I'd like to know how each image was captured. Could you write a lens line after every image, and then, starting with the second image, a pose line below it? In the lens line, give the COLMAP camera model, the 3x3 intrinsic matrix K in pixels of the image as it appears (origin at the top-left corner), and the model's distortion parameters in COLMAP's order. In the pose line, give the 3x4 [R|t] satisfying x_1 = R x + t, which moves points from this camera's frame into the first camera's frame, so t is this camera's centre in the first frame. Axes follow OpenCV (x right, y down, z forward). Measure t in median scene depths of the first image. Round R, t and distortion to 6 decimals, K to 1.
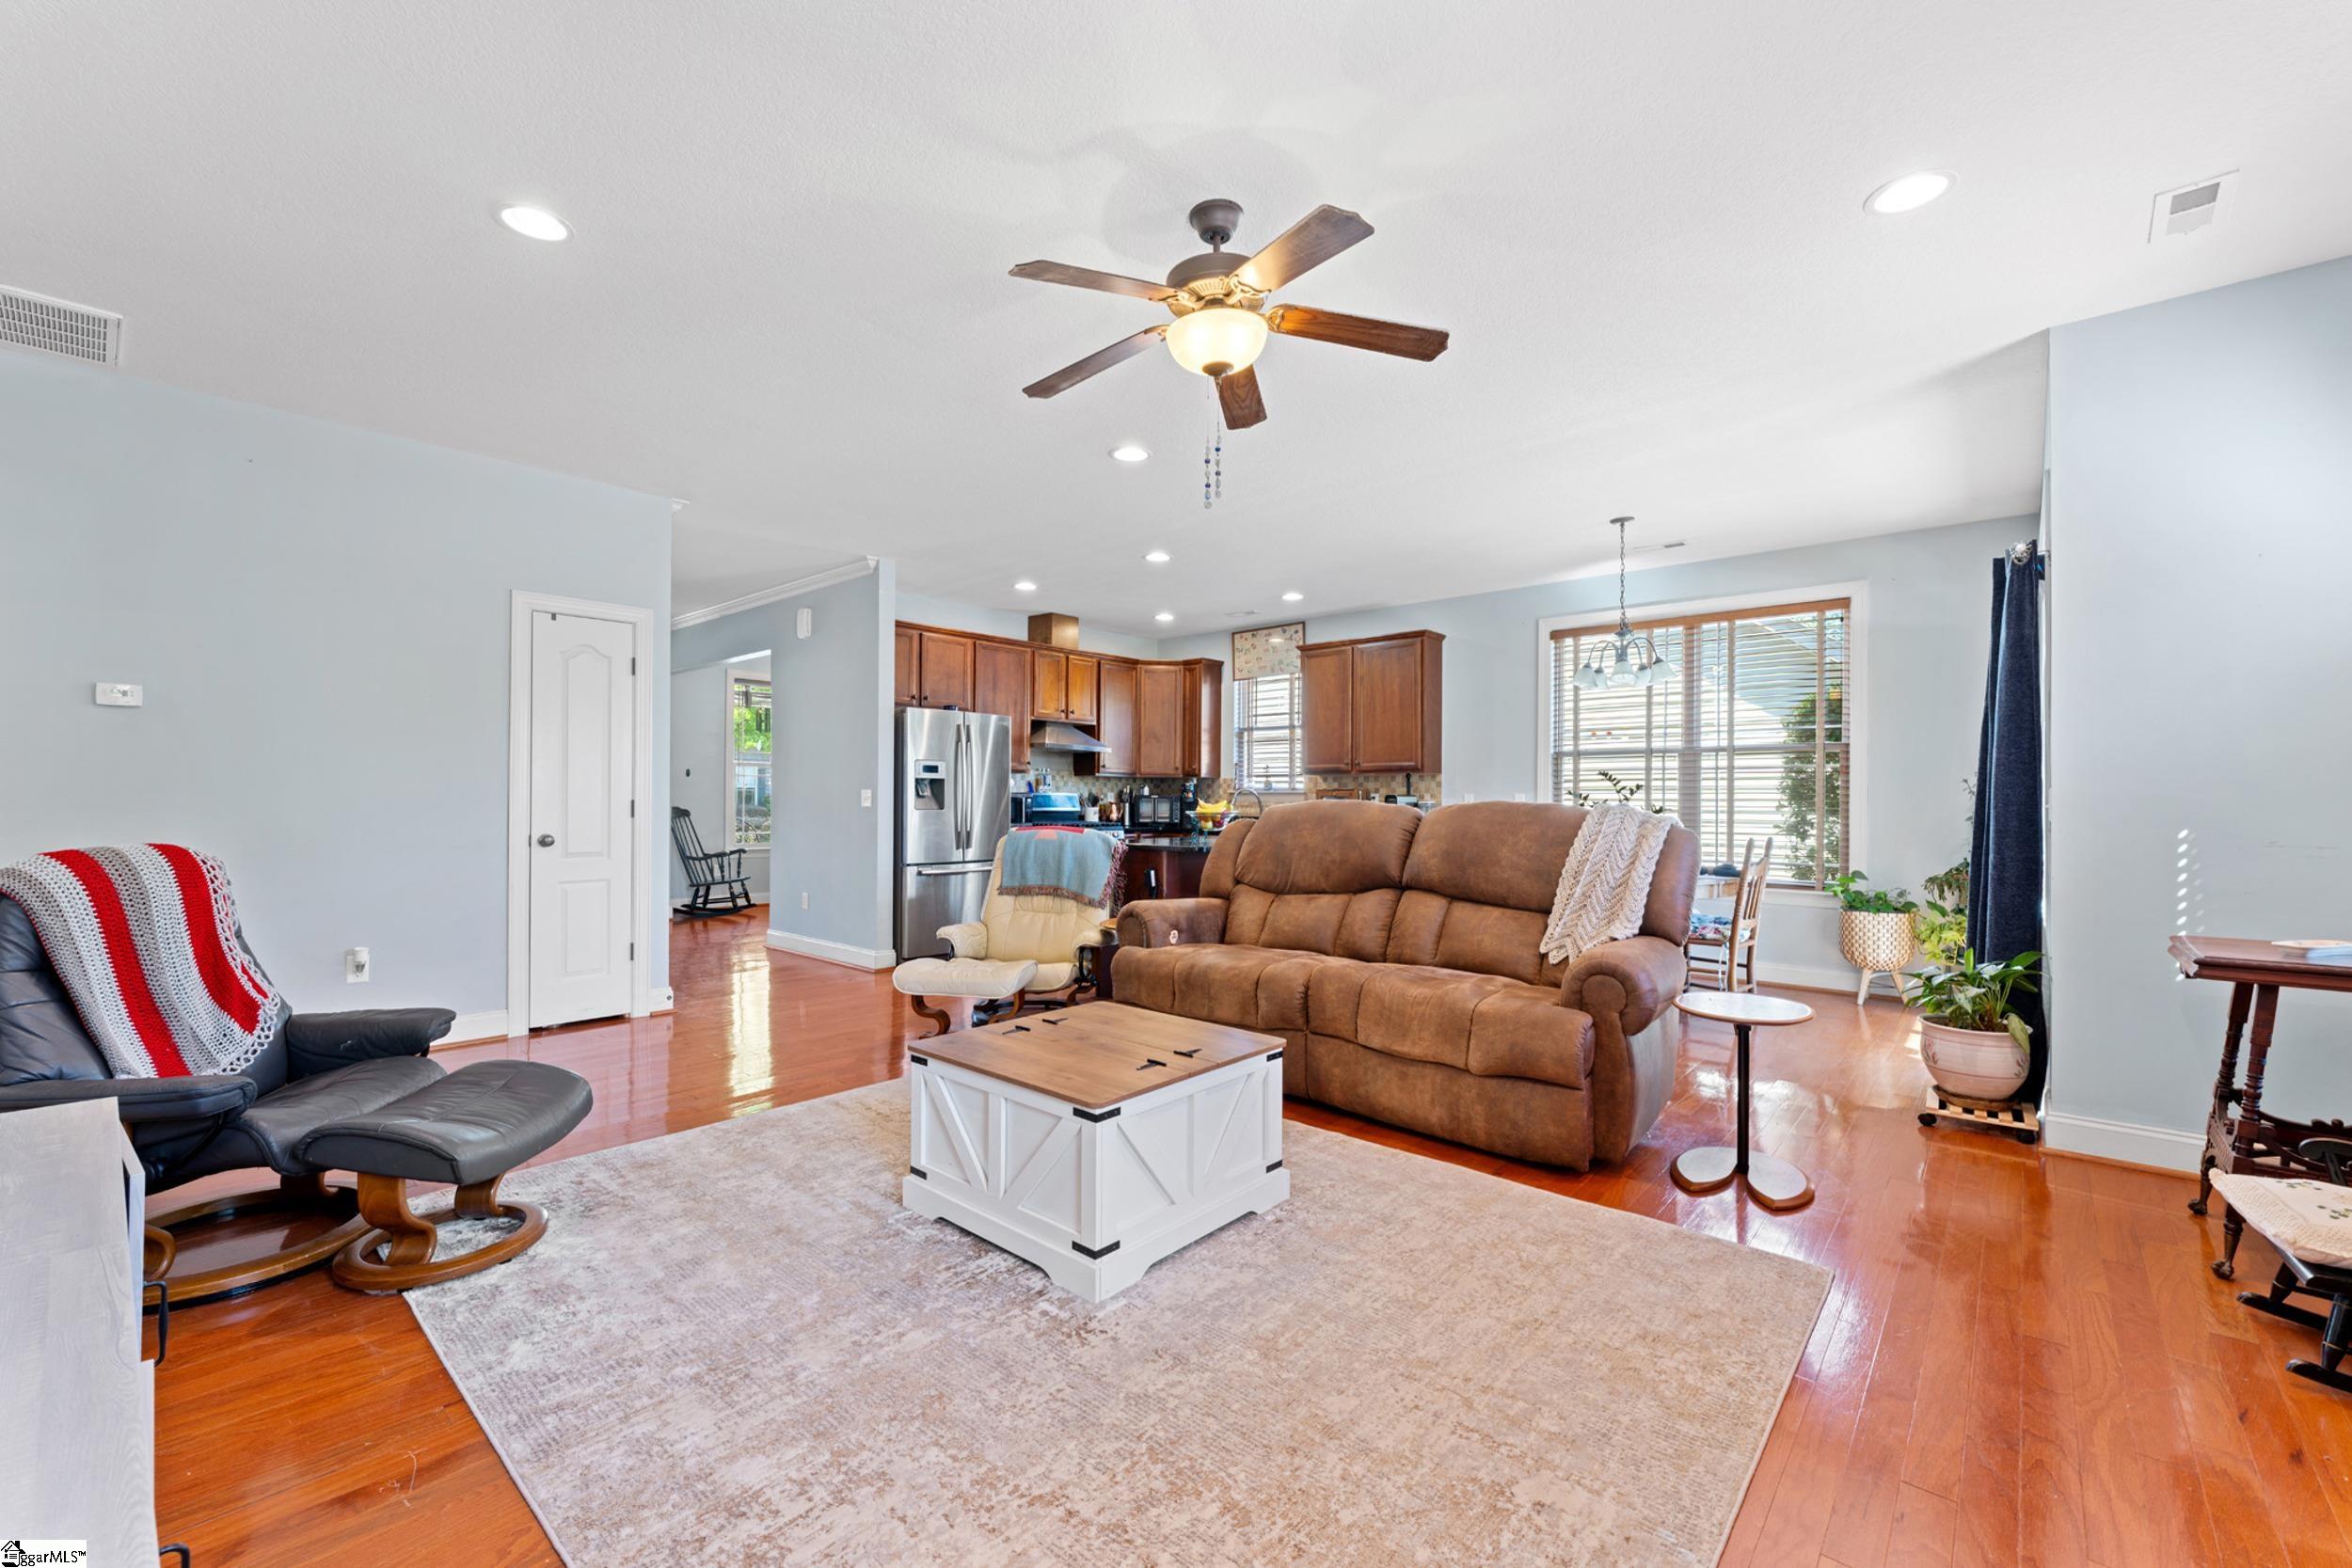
lens RADIAL K [[952.6, 0, 1165.4], [0, 952.6, 798.4], [0, 0, 1]] dist [-0.003215, -0.000539]
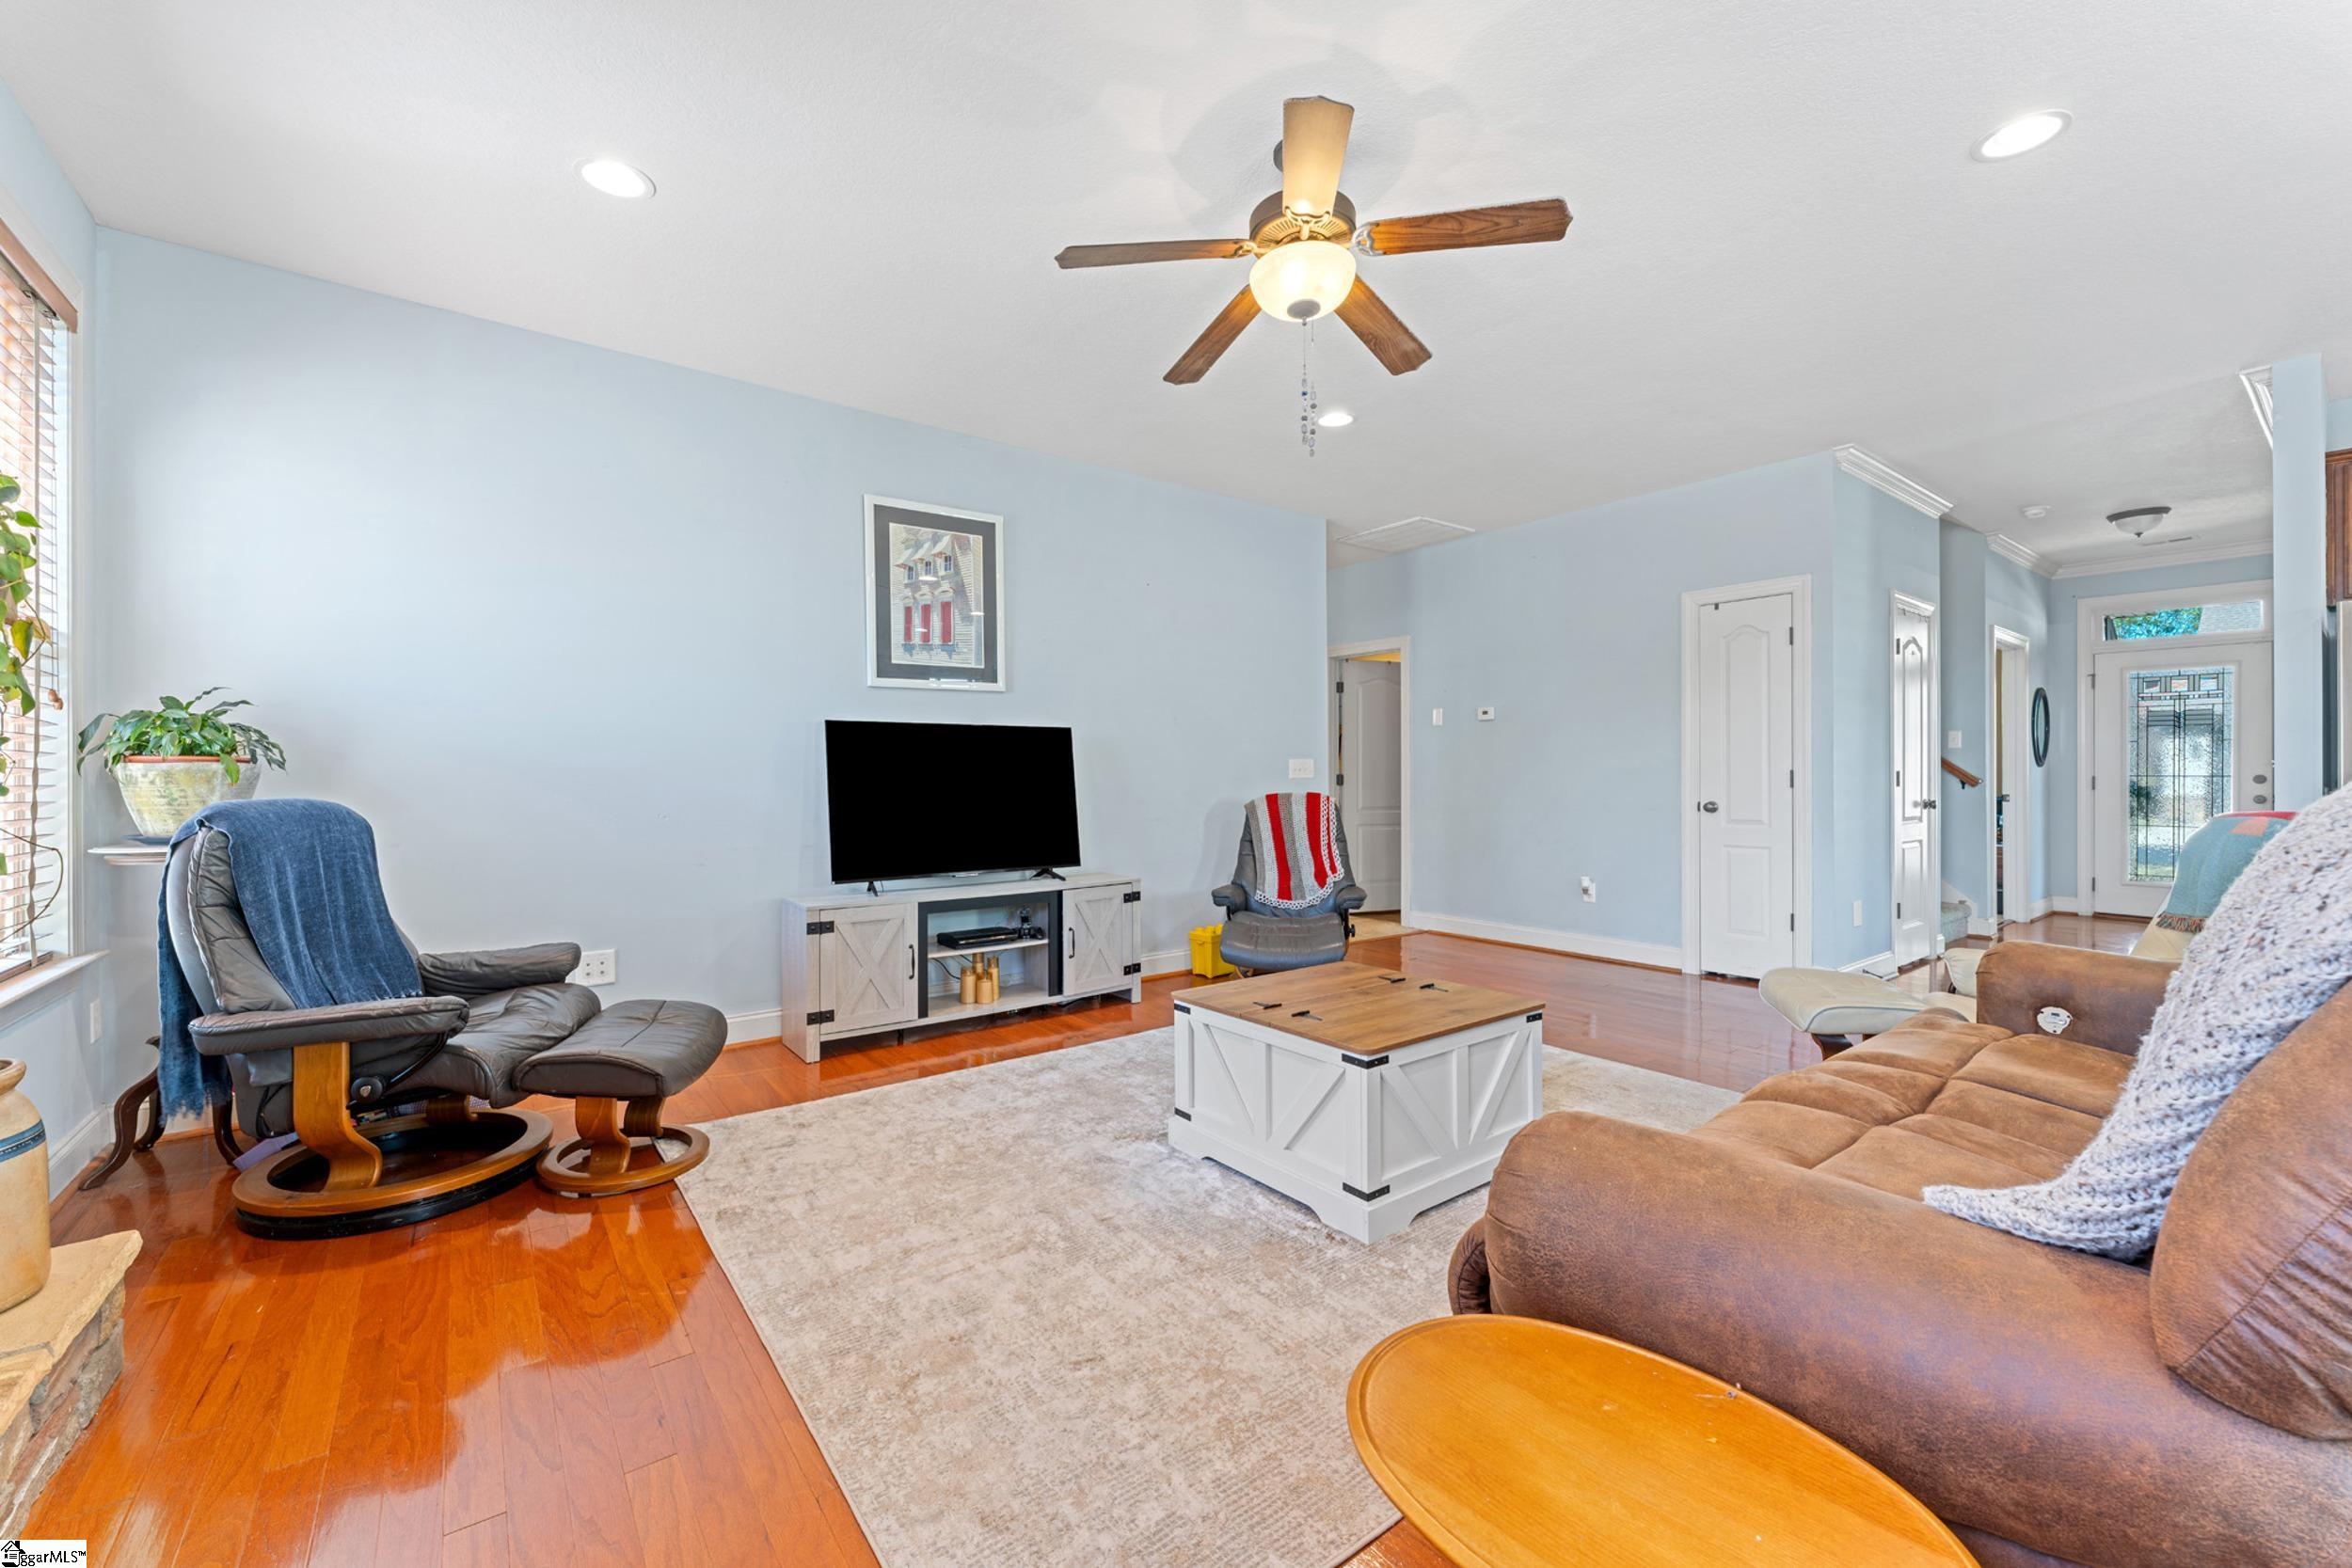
lens RADIAL K [[952.6, 0, 1178.0], [0, 952.6, 787.2], [0, 0, 1]] dist [-0.003215, -0.000539]
pose [[-0.196257, 0.003522, -0.980546, 0.340821], [0.005057, 0.999984, 0.002580, 0.008513], [0.980539, -0.004452, -0.196272, 0.354547]]
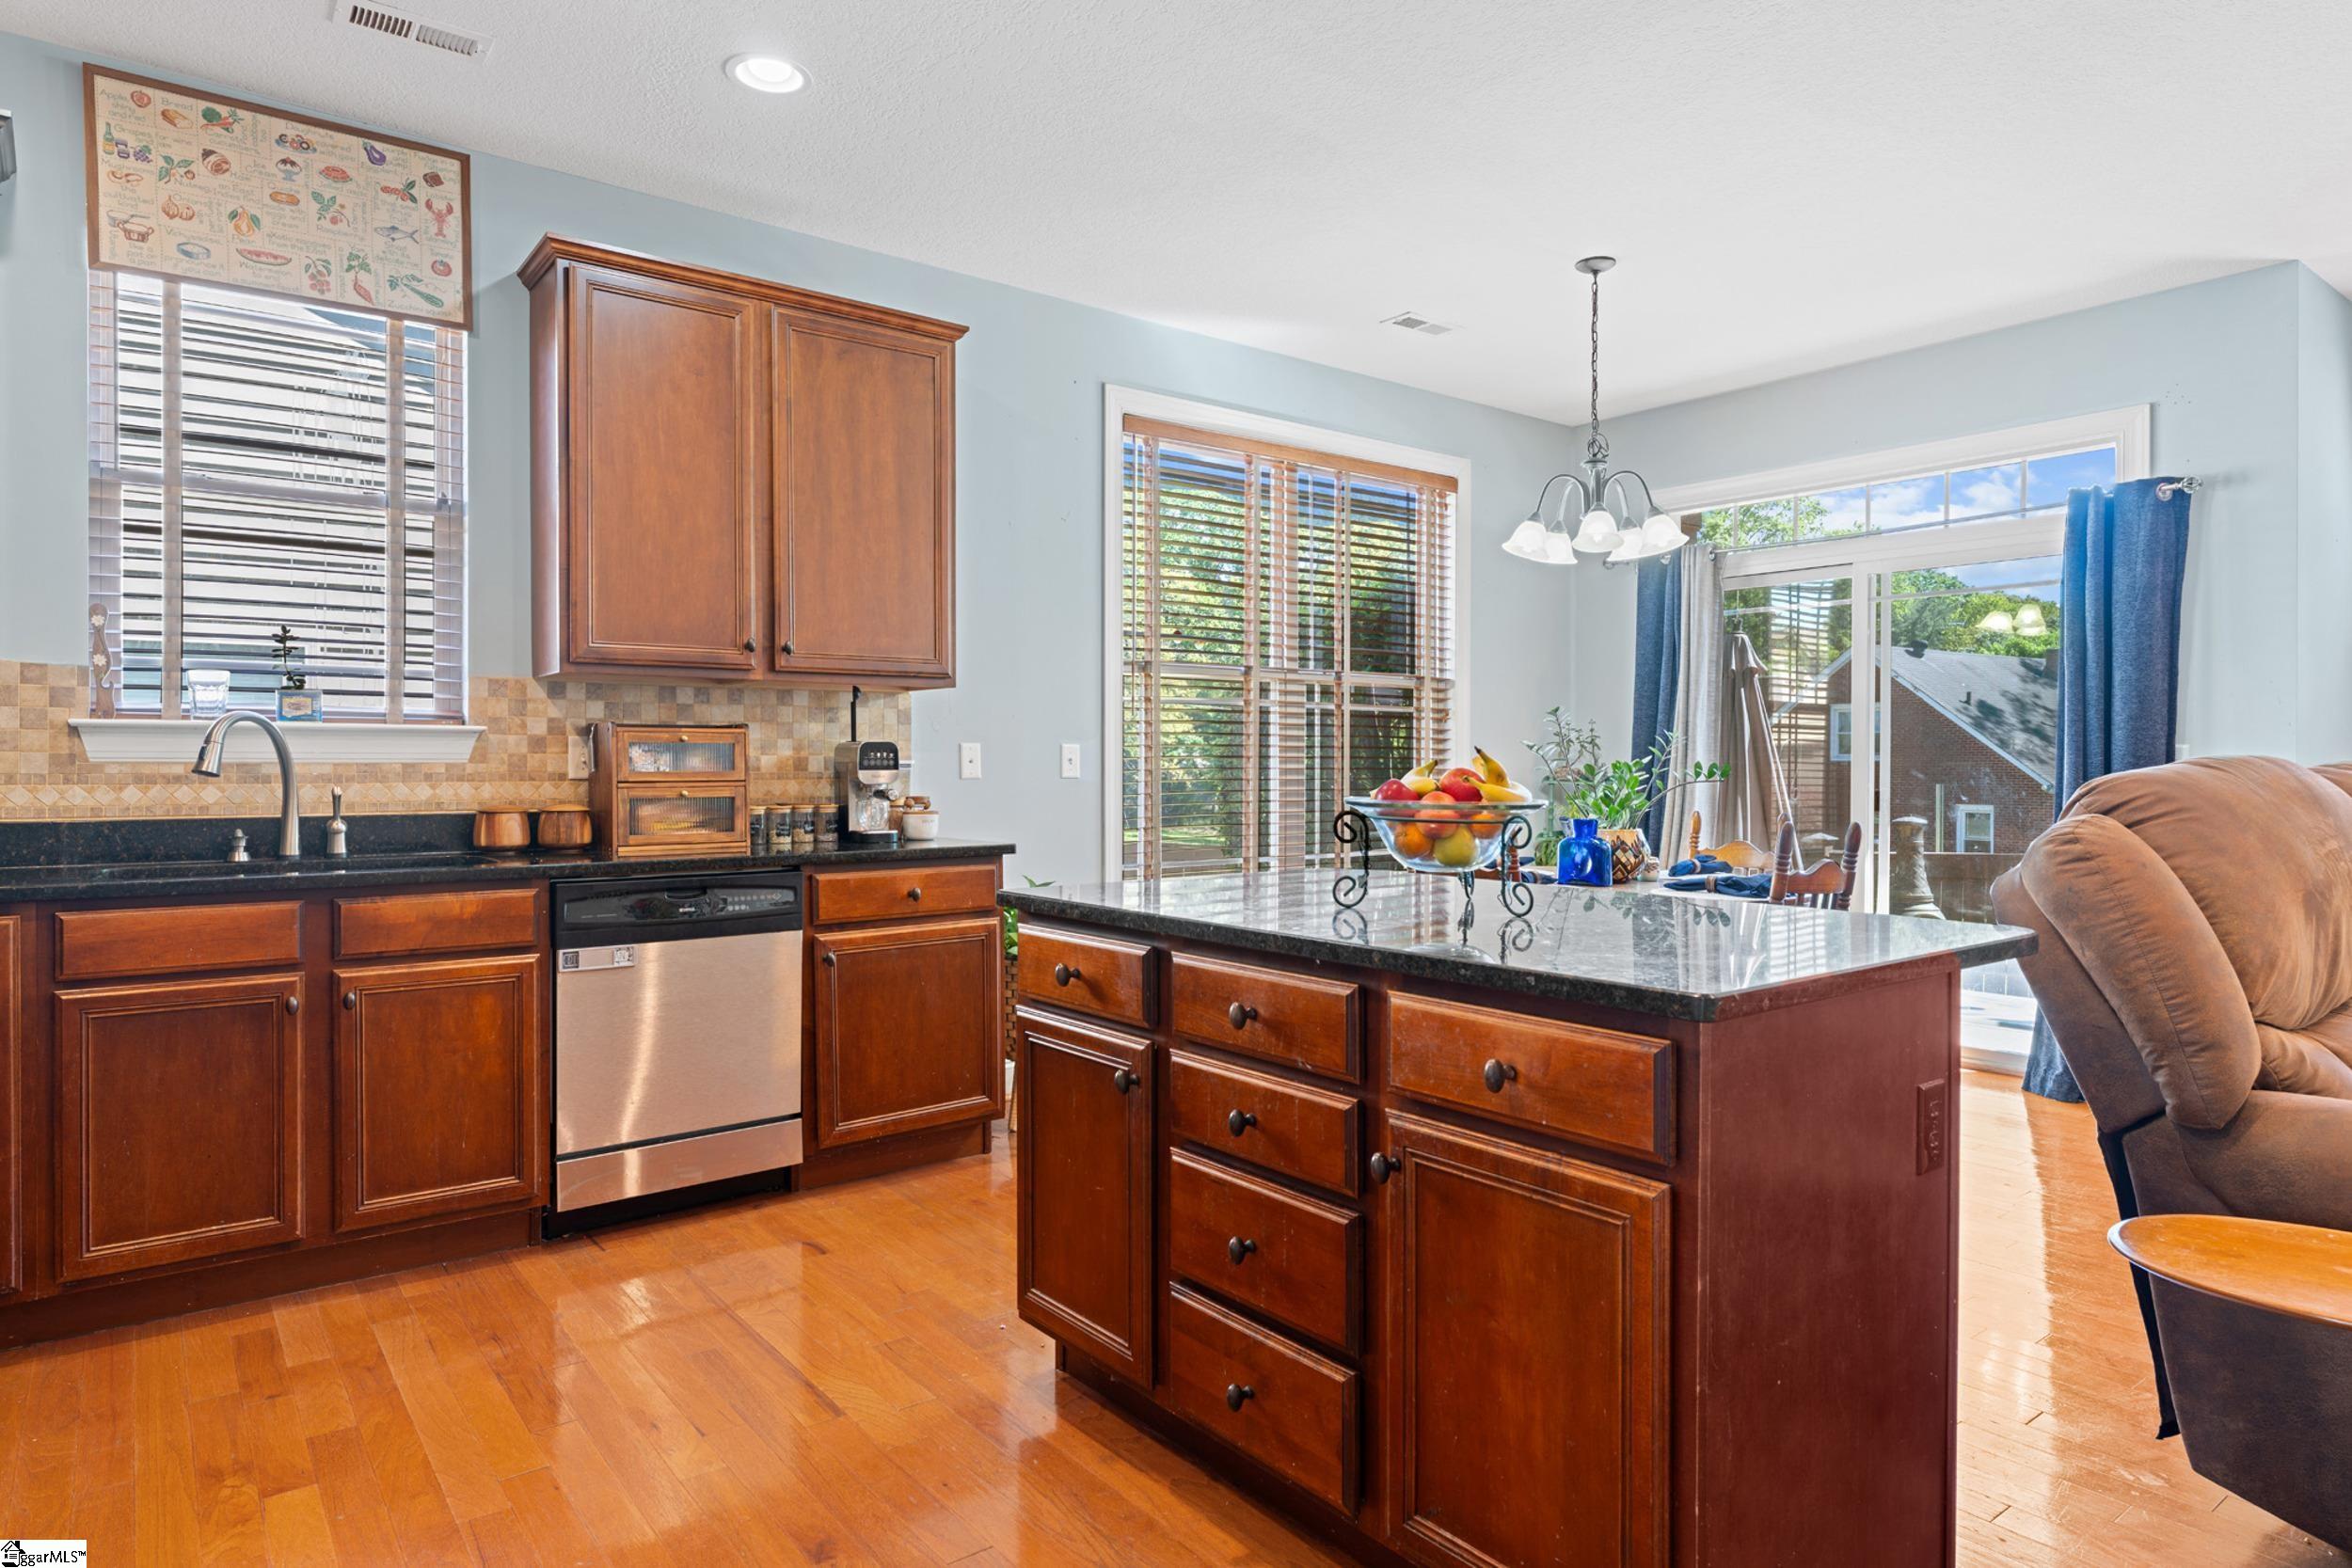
lens RADIAL K [[1352.1, 0, 1171.4], [0, 1352.1, 774.6], [0, 0, 1]] dist [-0.000555, -0.000365]
pose [[0.183347, -0.010858, 0.982988, -0.247069], [-0.003055, 0.999928, 0.011615, 0.002308], [-0.983043, -0.005132, 0.183301, 0.751621]]
